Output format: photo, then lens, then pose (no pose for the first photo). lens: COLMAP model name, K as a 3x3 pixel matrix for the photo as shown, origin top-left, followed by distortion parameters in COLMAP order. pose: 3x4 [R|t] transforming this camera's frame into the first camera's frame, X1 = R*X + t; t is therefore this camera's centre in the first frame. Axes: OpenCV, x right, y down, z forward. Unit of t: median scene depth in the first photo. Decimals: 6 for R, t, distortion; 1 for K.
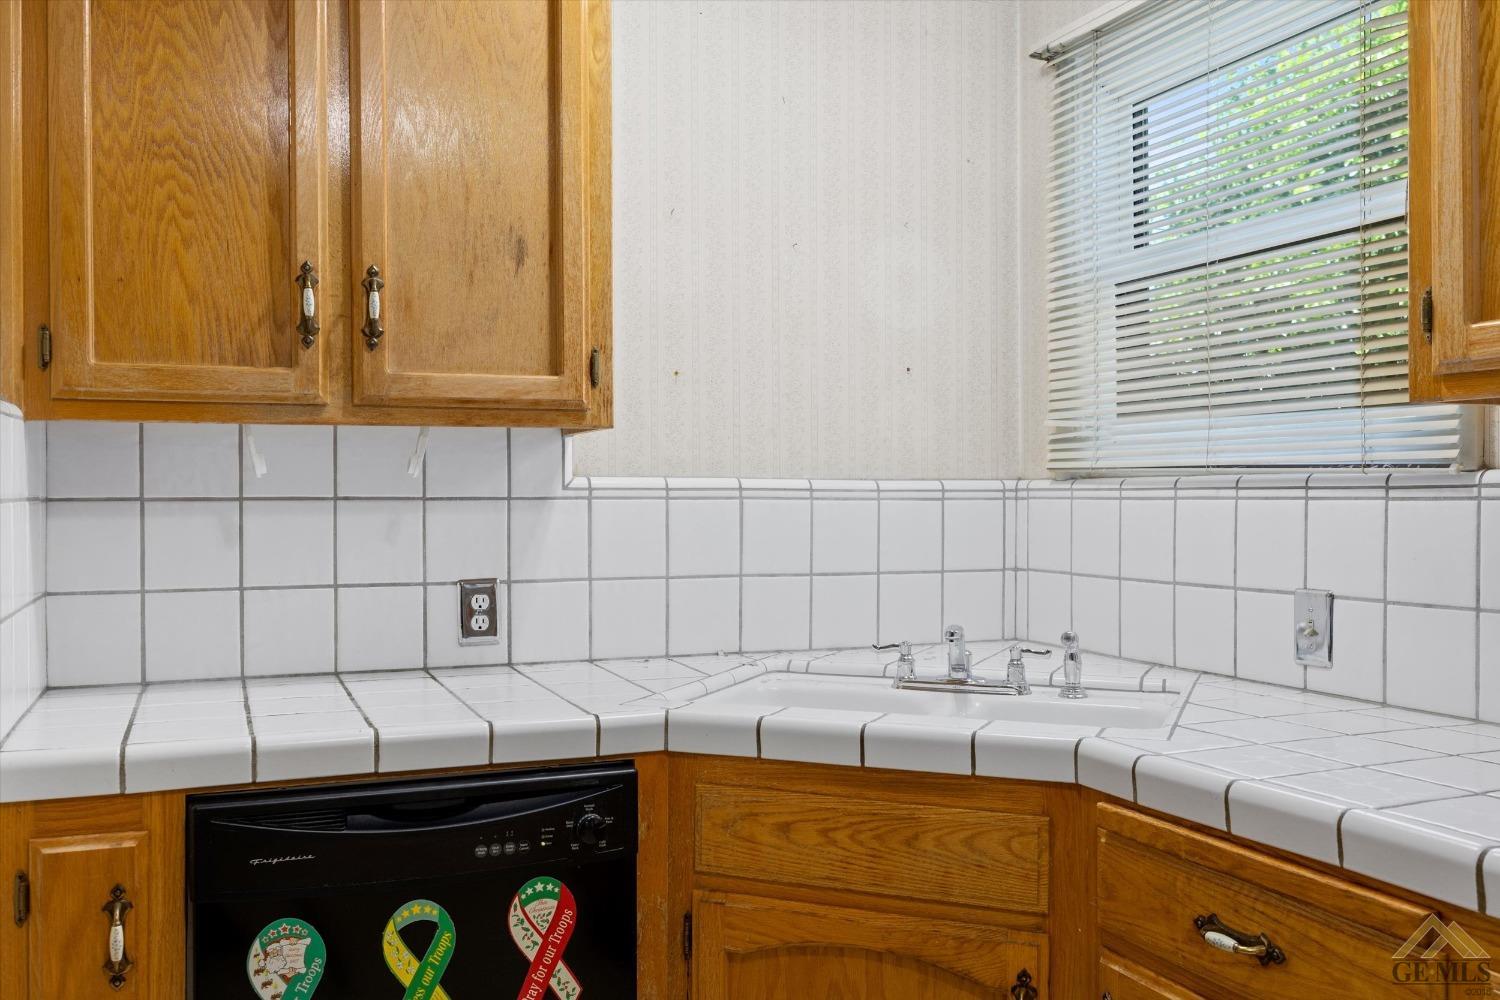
lens RADIAL K [[1282.7, 0, 750.0], [0, 1282.7, 500.0], [0, 0, 1]] dist [0.032882, 0.001378]
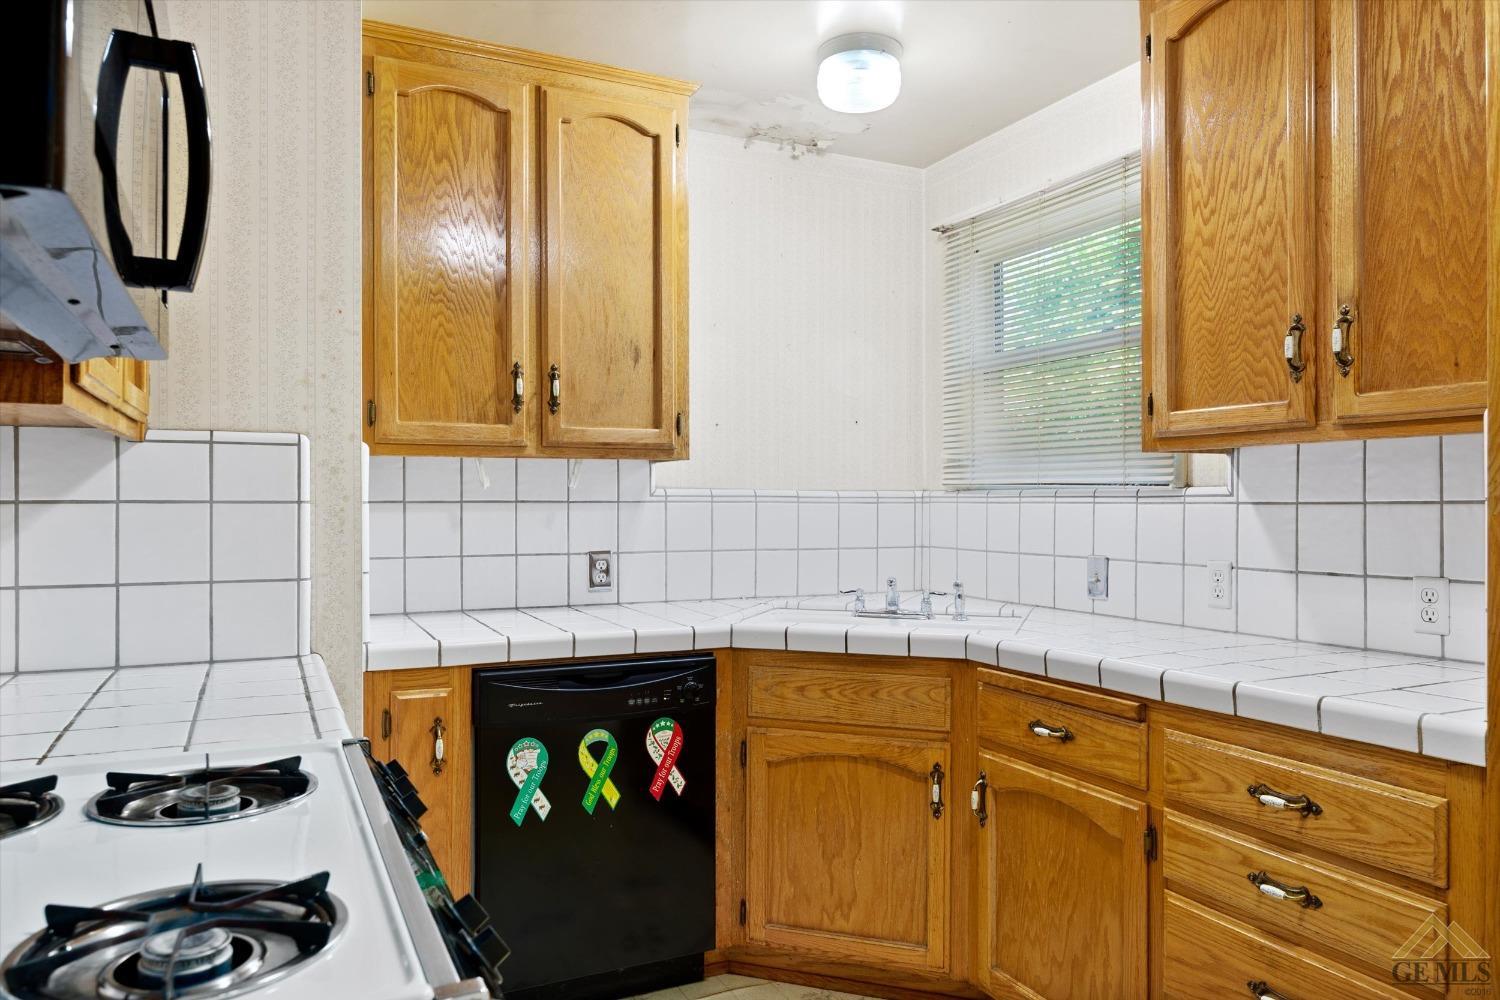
lens RADIAL K [[1007.9, 0, 750.0], [0, 1007.9, 500.0], [0, 0, 1]] dist [0.044042, 0.000509]
pose [[0.998335, 0.002212, 0.057631, -0.117793], [-0.002007, 0.999991, -0.003626, 0.000886], [-0.057639, 0.003504, 0.998331, -0.360273]]
